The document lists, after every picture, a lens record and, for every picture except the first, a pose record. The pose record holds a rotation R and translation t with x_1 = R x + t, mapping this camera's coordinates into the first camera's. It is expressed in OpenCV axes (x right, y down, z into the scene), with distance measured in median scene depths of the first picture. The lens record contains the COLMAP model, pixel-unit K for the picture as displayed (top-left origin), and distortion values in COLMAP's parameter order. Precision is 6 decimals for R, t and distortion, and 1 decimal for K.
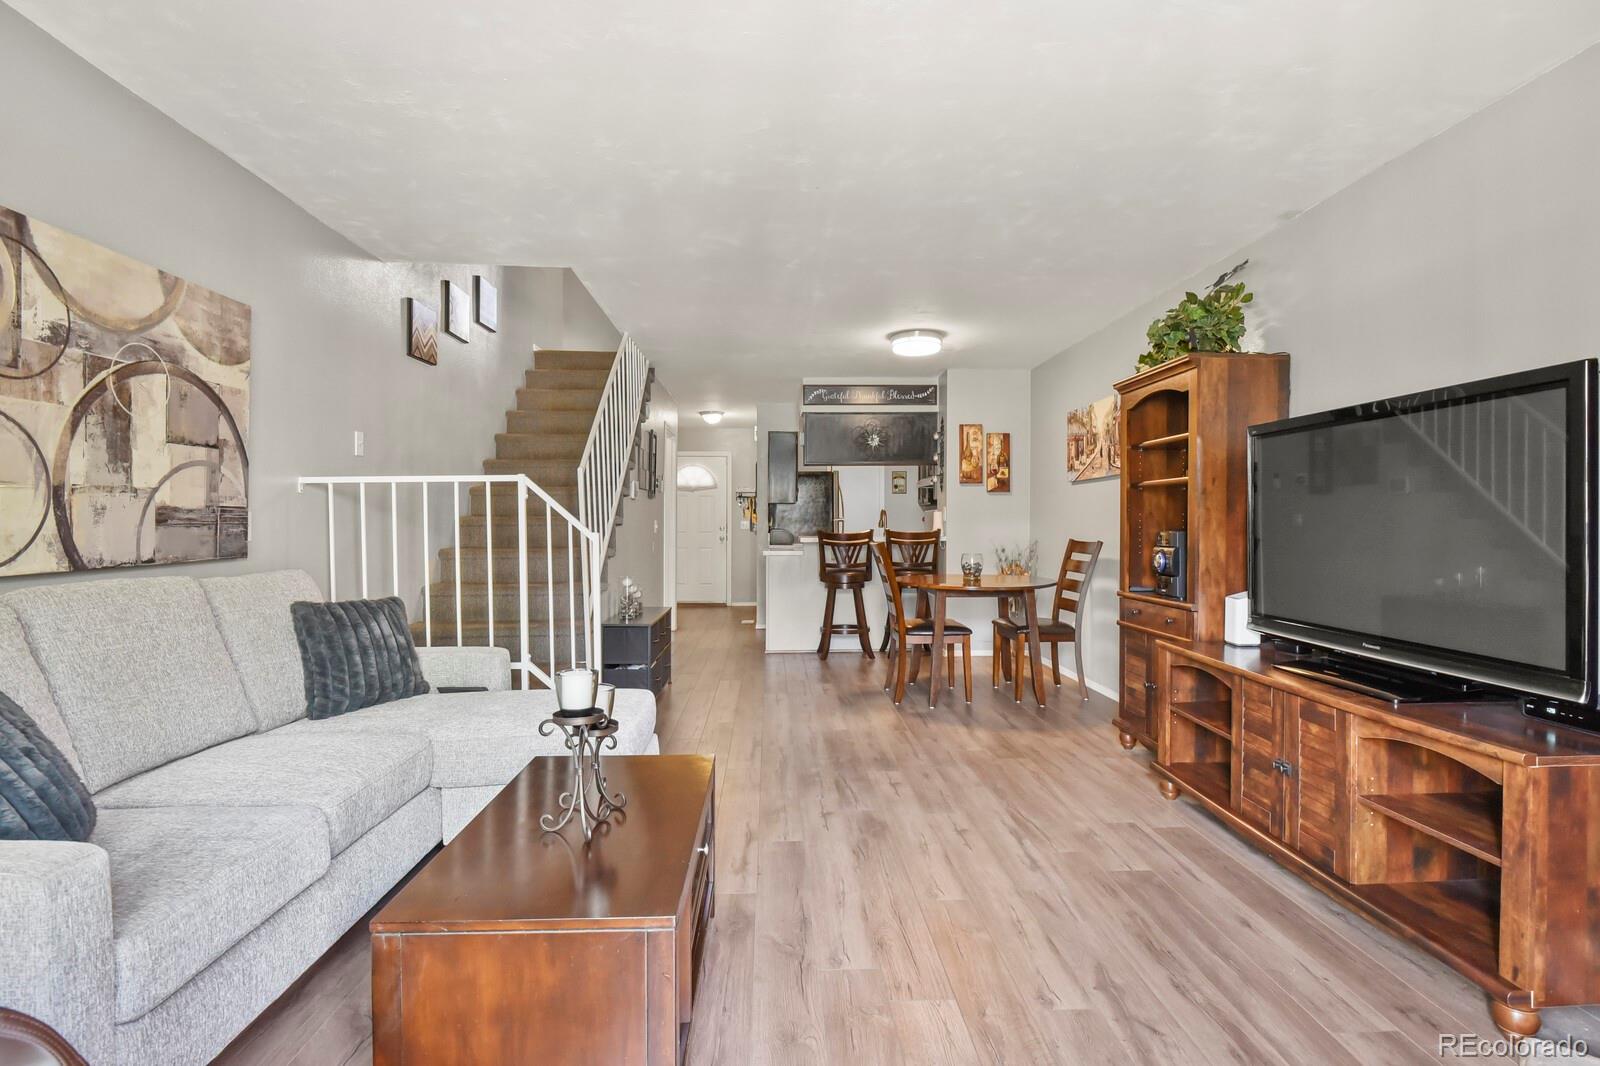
lens RADIAL K [[778.1, 0, 808.4], [0, 778.1, 527.6], [0, 0, 1]] dist [-0.001317, -0.009496]
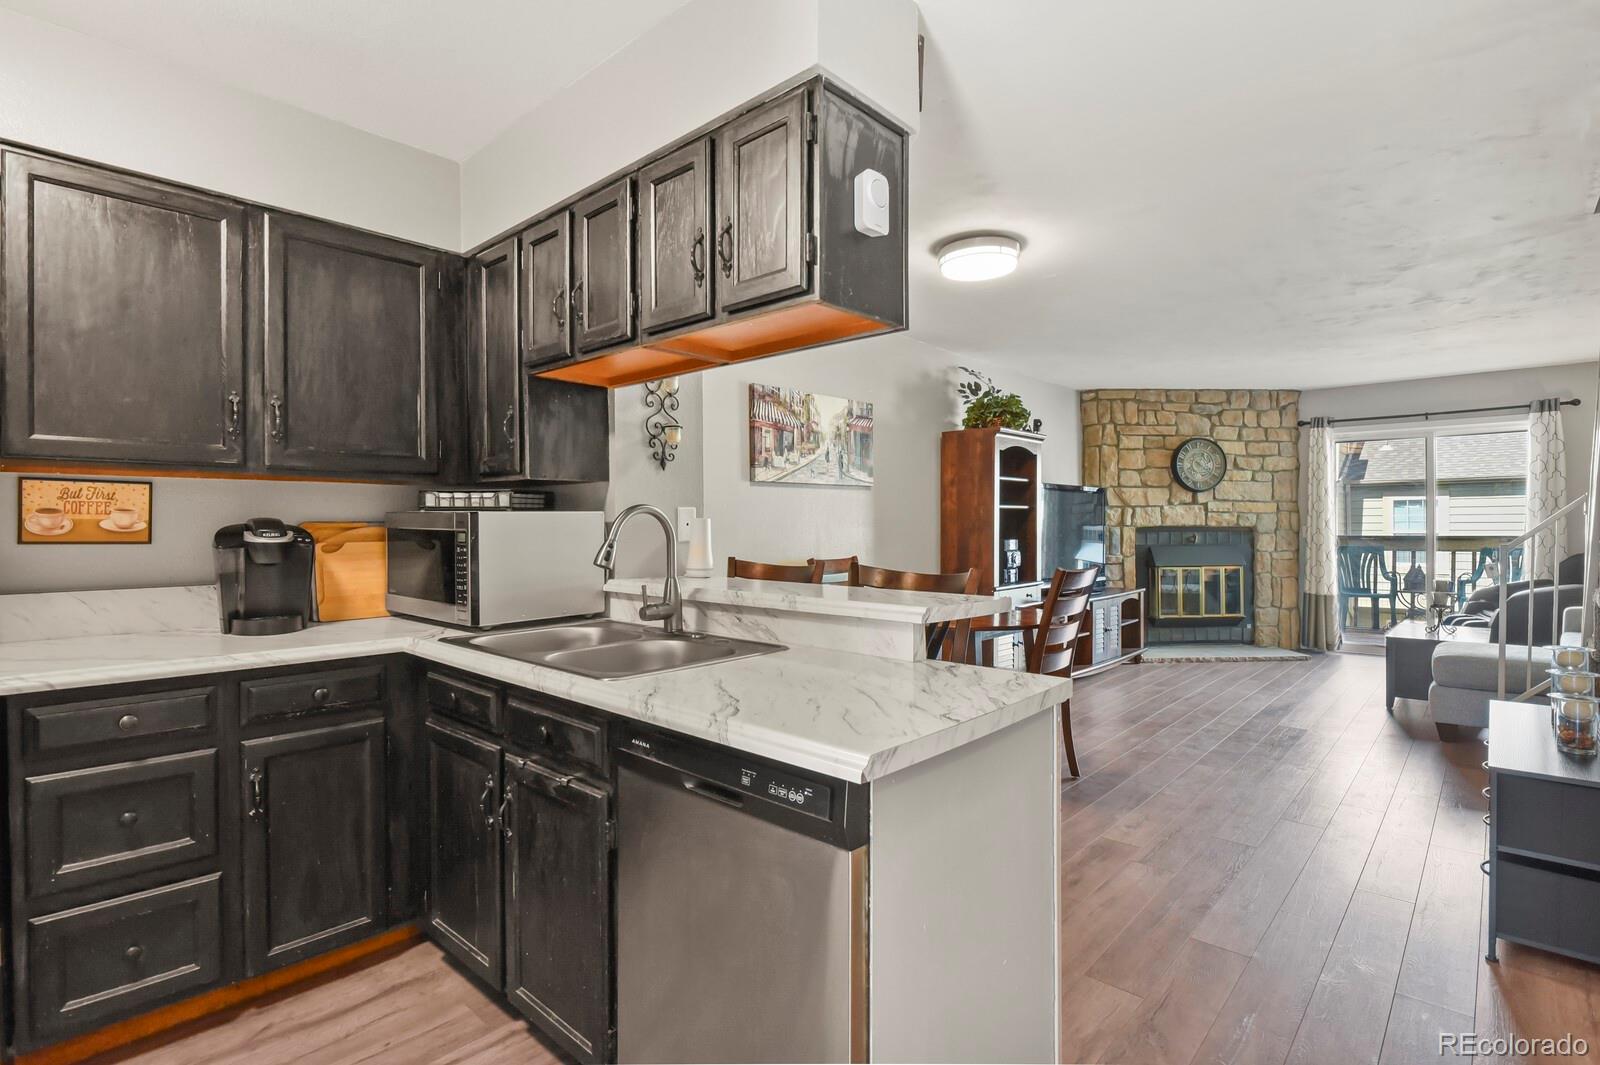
lens RADIAL K [[778.1, 0, 808.4], [0, 778.1, 527.1], [0, 0, 1]] dist [-0.001317, -0.009496]
pose [[-0.707467, 0.001666, 0.706744, -0.176093], [0.009502, 0.999929, 0.007154, -0.018270], [-0.706682, 0.011776, -0.707433, 1.272802]]
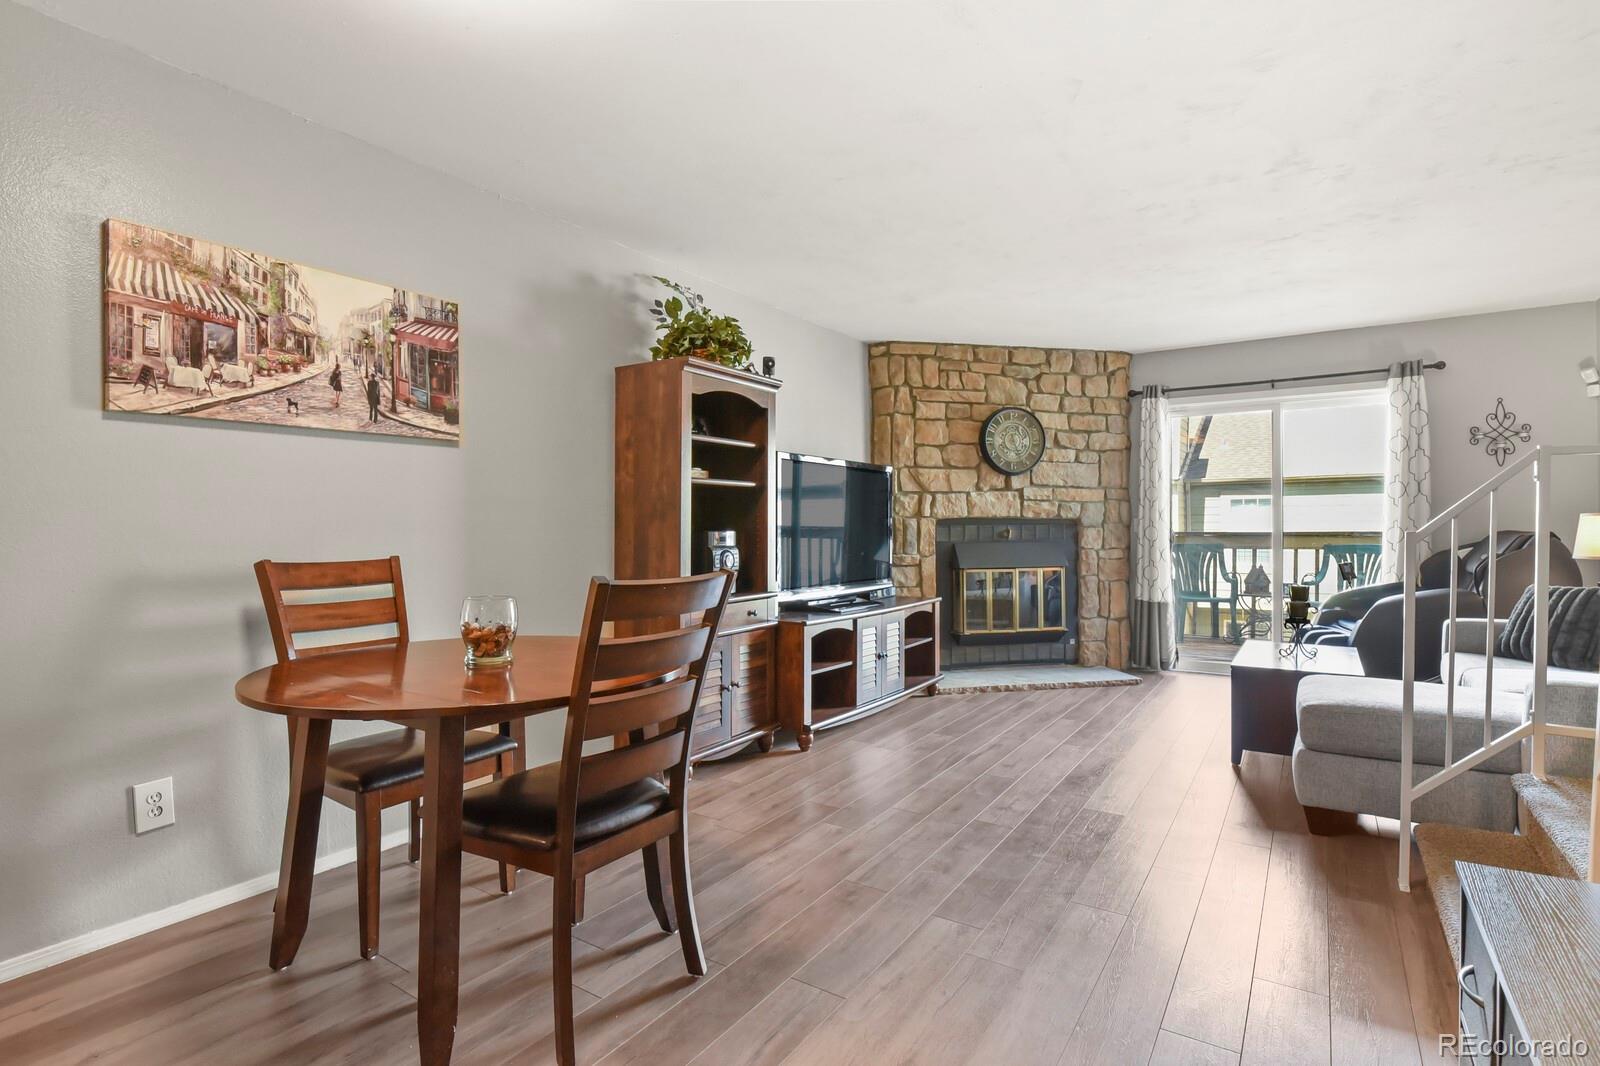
lens RADIAL K [[778.1, 0, 808.4], [0, 778.1, 527.6], [0, 0, 1]] dist [-0.001317, -0.009496]
pose [[-0.806064, 0.003216, 0.591819, -0.123853], [0.008112, 0.999951, 0.005614, -0.002263], [-0.591772, 0.009326, -0.806051, 0.951456]]
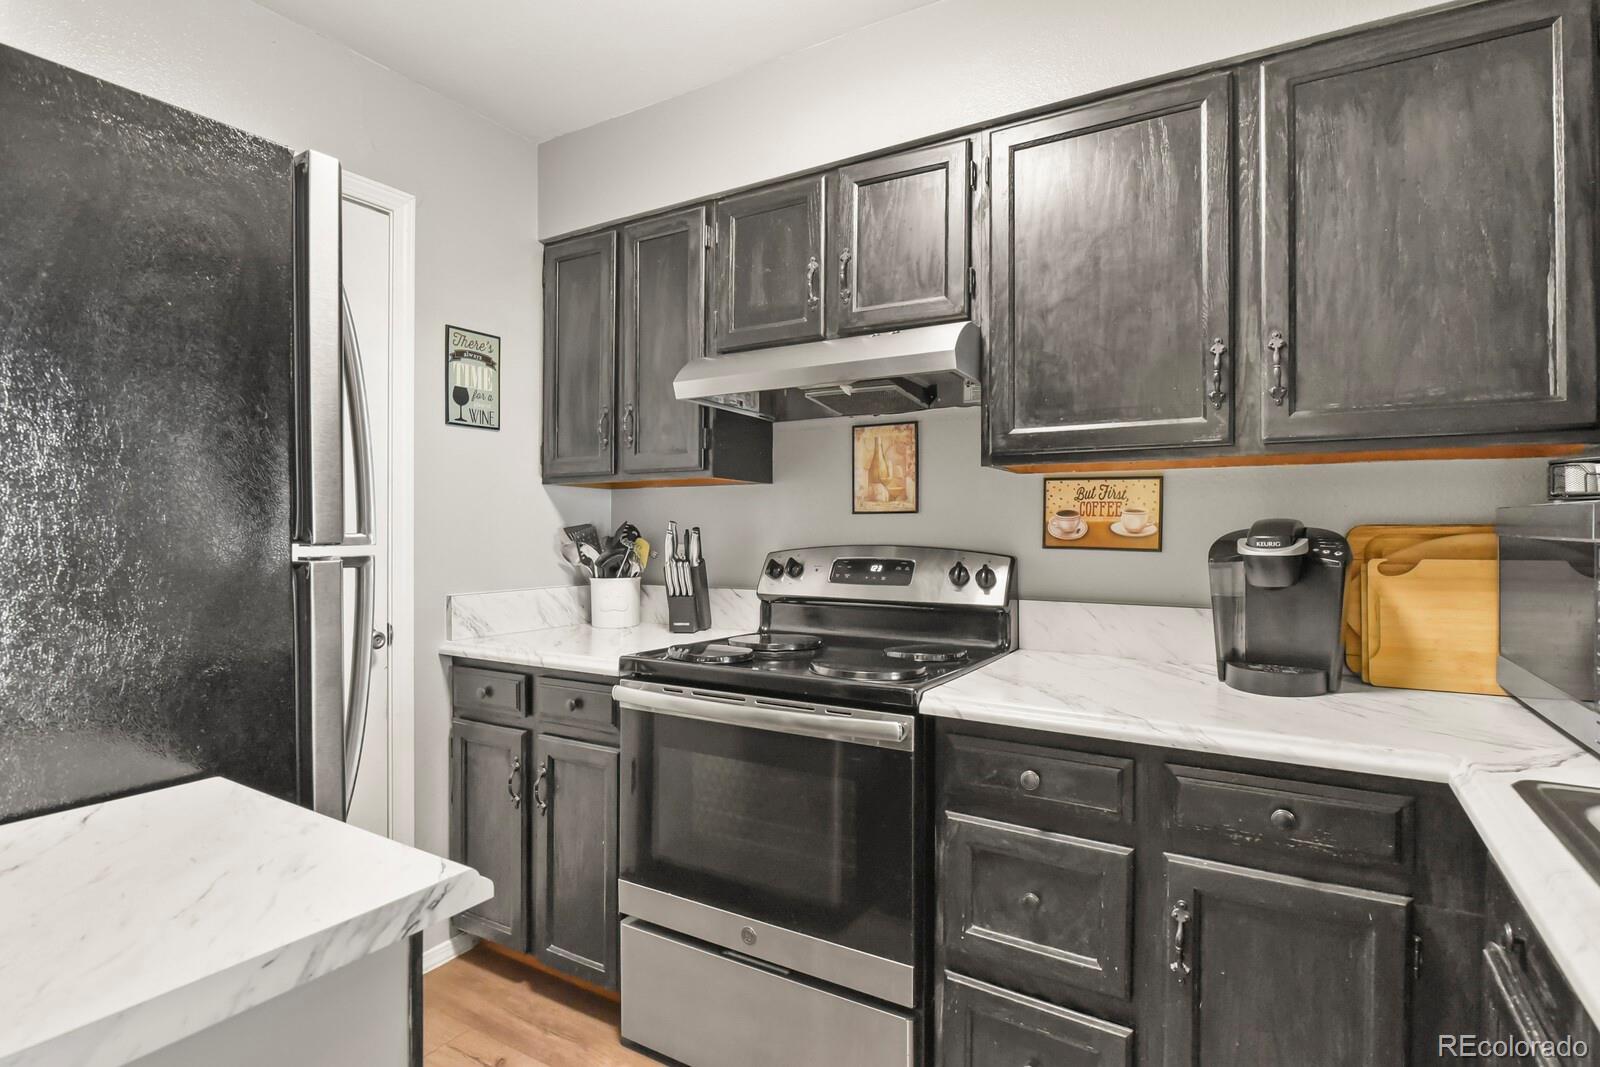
lens RADIAL K [[802.4, 0, 812.1], [0, 802.4, 530.9], [0, 0, 1]] dist [-0.000831, -0.015803]
pose [[0.555003, 0.002644, 0.831844, -0.036592], [0.002996, 0.999982, -0.005177, -0.017693], [-0.831843, 0.005366, 0.554986, 1.180152]]
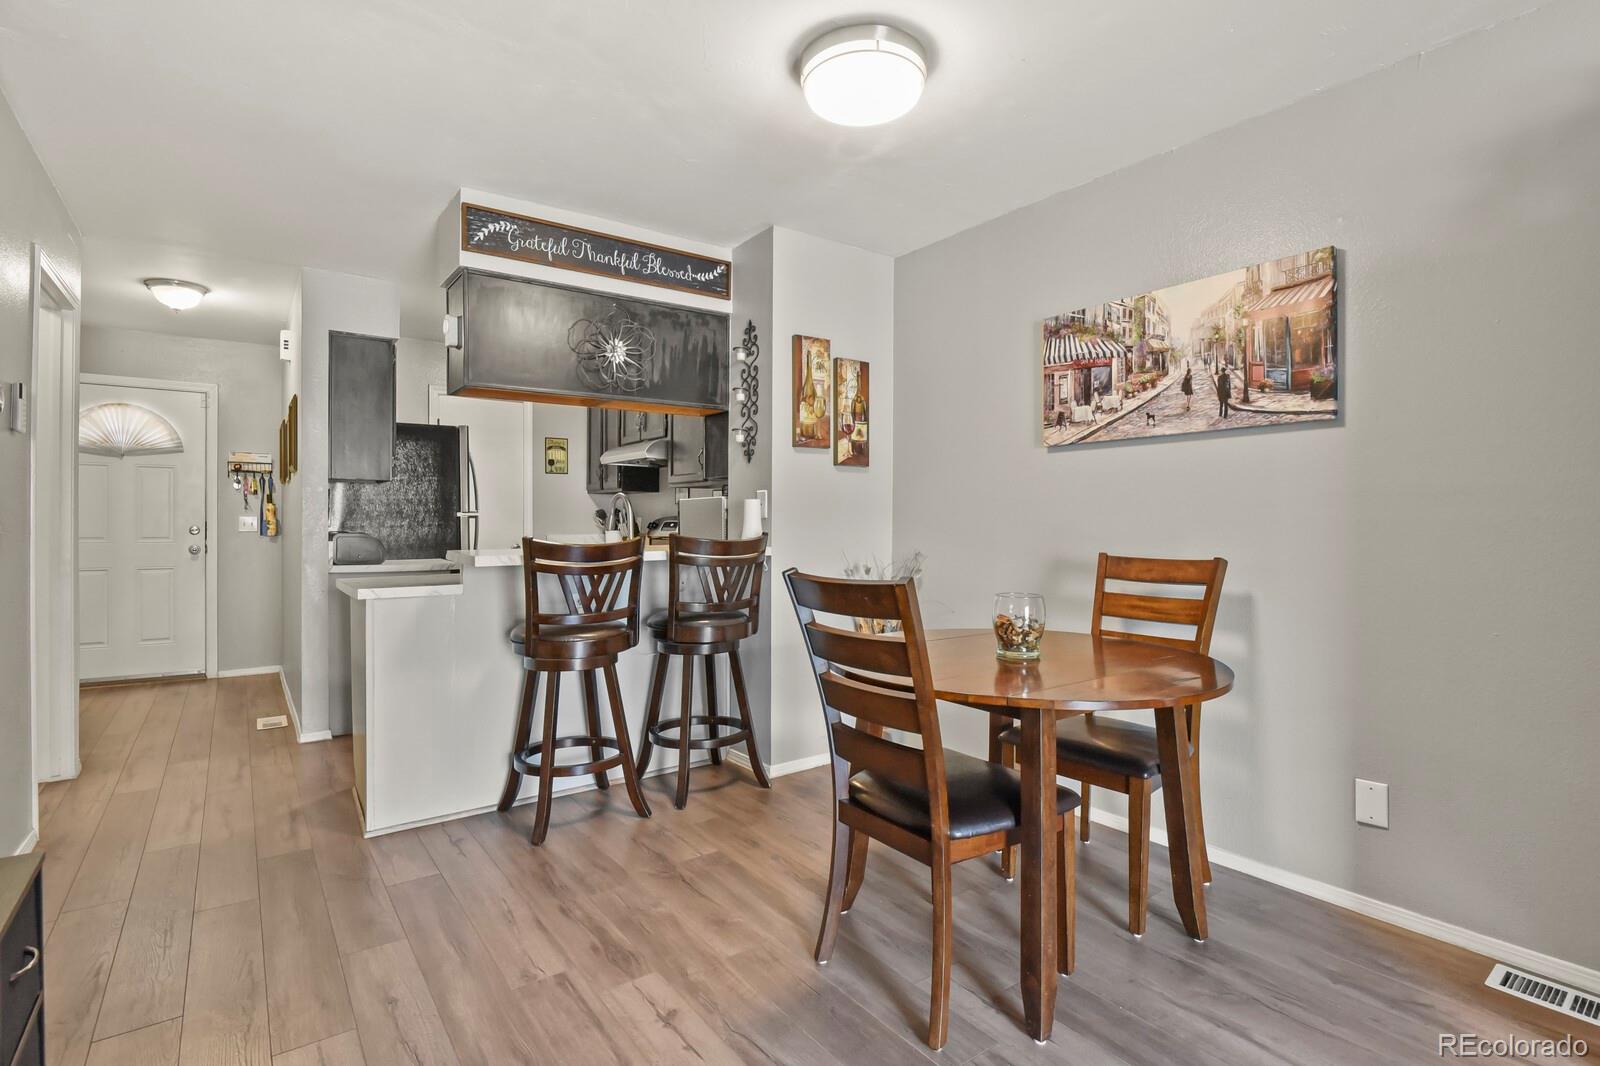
lens RADIAL K [[778.1, 0, 808.4], [0, 778.1, 527.6], [0, 0, 1]] dist [-0.001317, -0.009496]
pose [[0.832401, -0.002020, 0.554170, -0.091230], [0.000716, 0.999996, 0.002571, -0.002924], [-0.554173, -0.001743, 0.832400, 0.553754]]
